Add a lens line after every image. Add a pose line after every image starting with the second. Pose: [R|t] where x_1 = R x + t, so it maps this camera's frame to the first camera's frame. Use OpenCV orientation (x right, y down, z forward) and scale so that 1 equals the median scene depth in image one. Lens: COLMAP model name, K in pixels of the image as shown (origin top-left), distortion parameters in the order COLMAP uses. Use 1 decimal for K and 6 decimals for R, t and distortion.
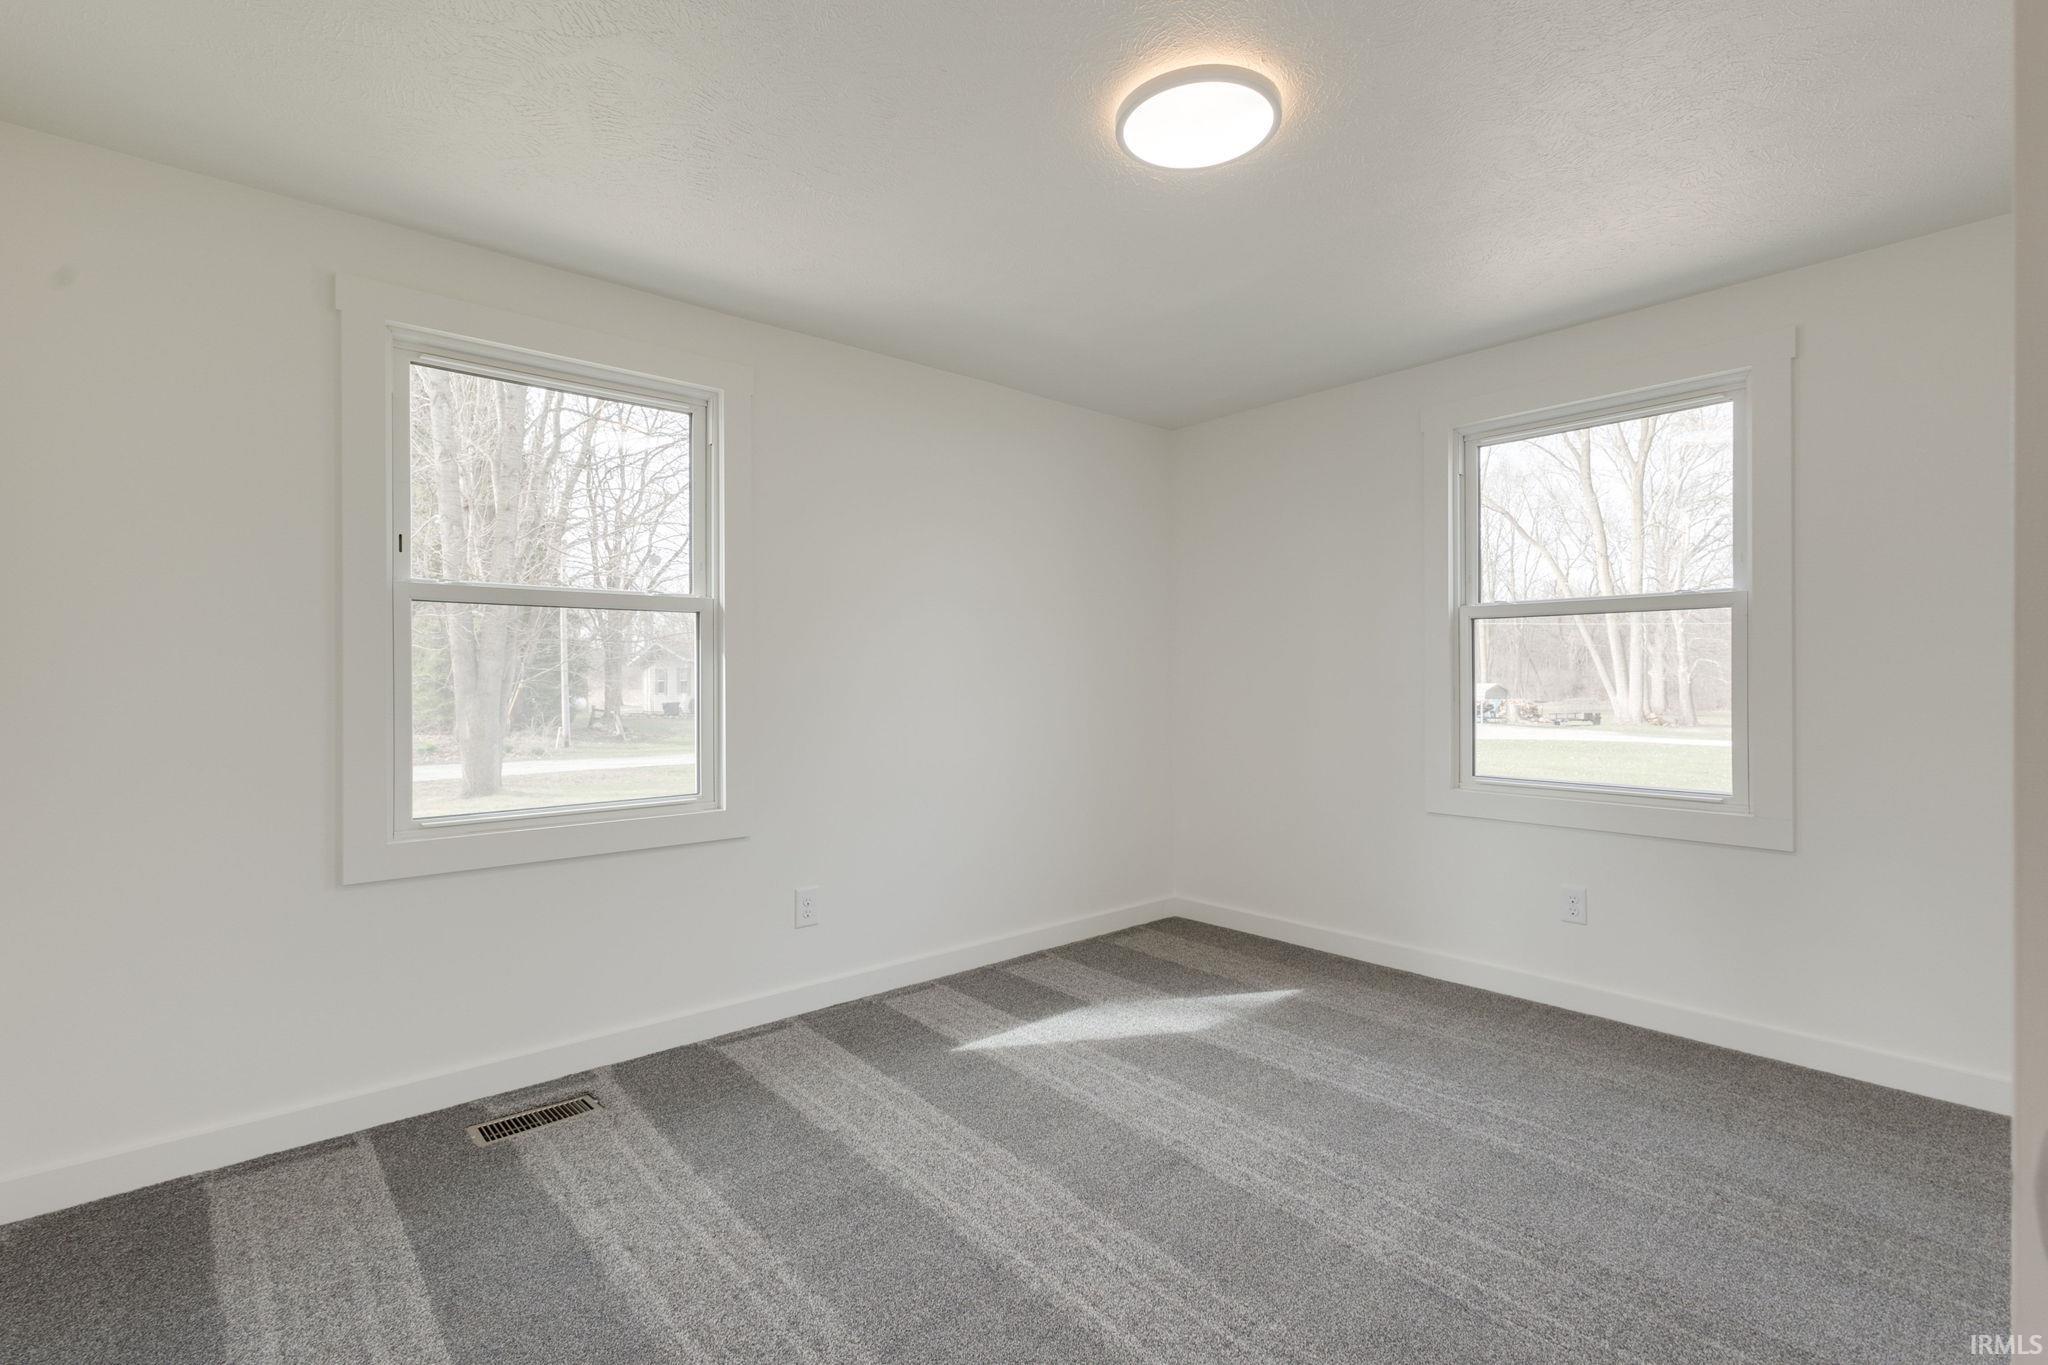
lens RADIAL K [[932.5, 0, 1025.8], [0, 932.5, 676.2], [0, 0, 1]] dist [0.001740, -0.000839]
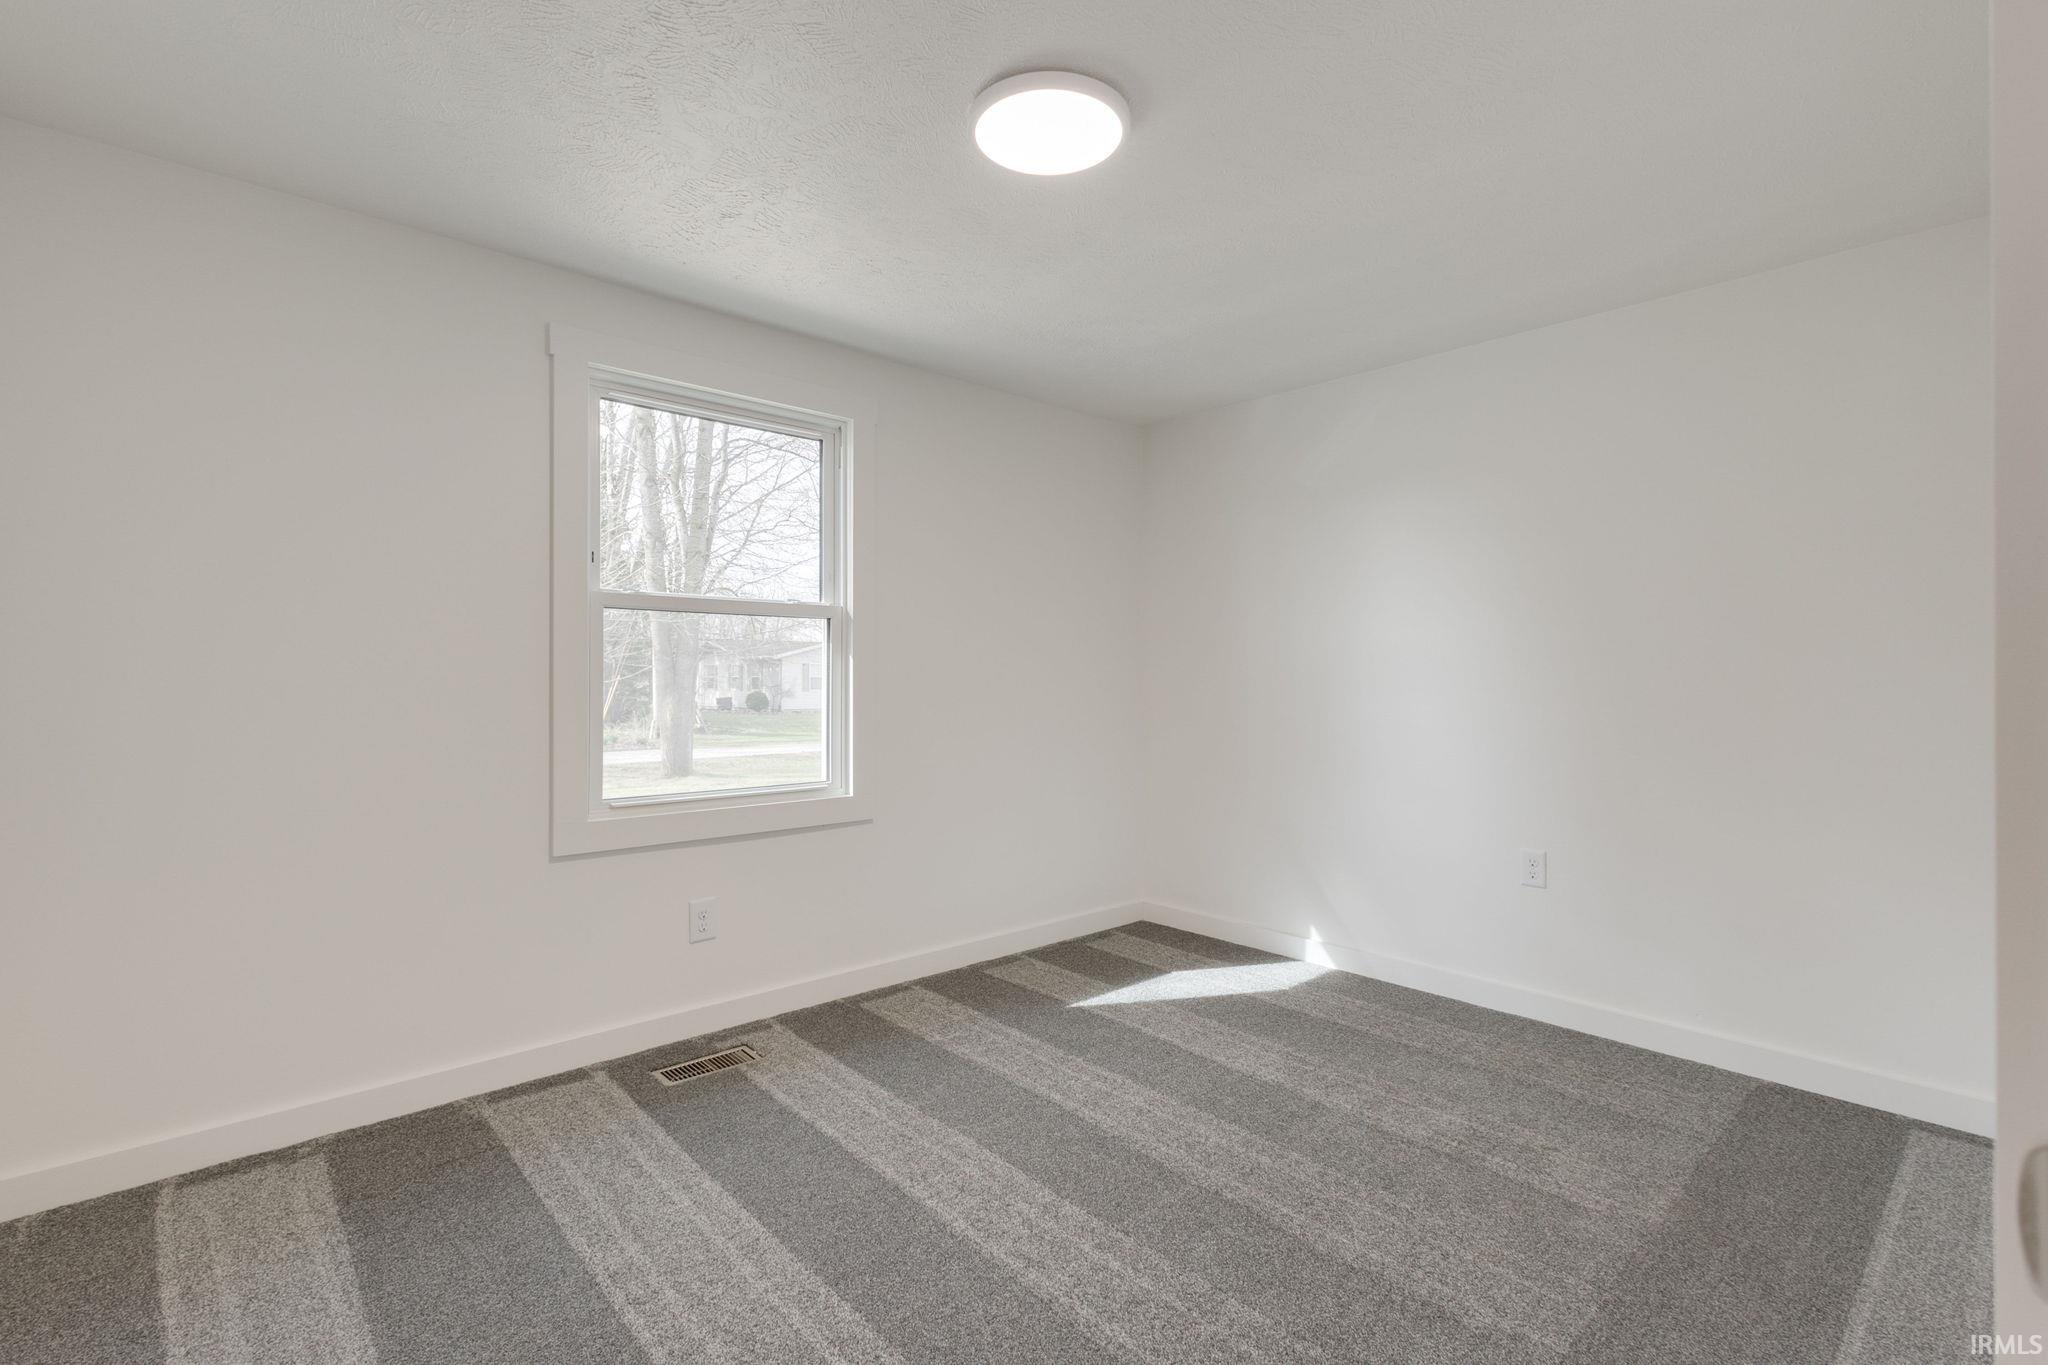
lens RADIAL K [[936.0, 0, 1020.0], [0, 936.0, 678.4], [0, 0, 1]] dist [0.004906, -0.000687]
pose [[0.999851, 0.006221, 0.016096, -0.142369], [-0.006246, 0.999979, 0.001516, -0.000101], [-0.016087, -0.001617, 0.999869, -0.125875]]
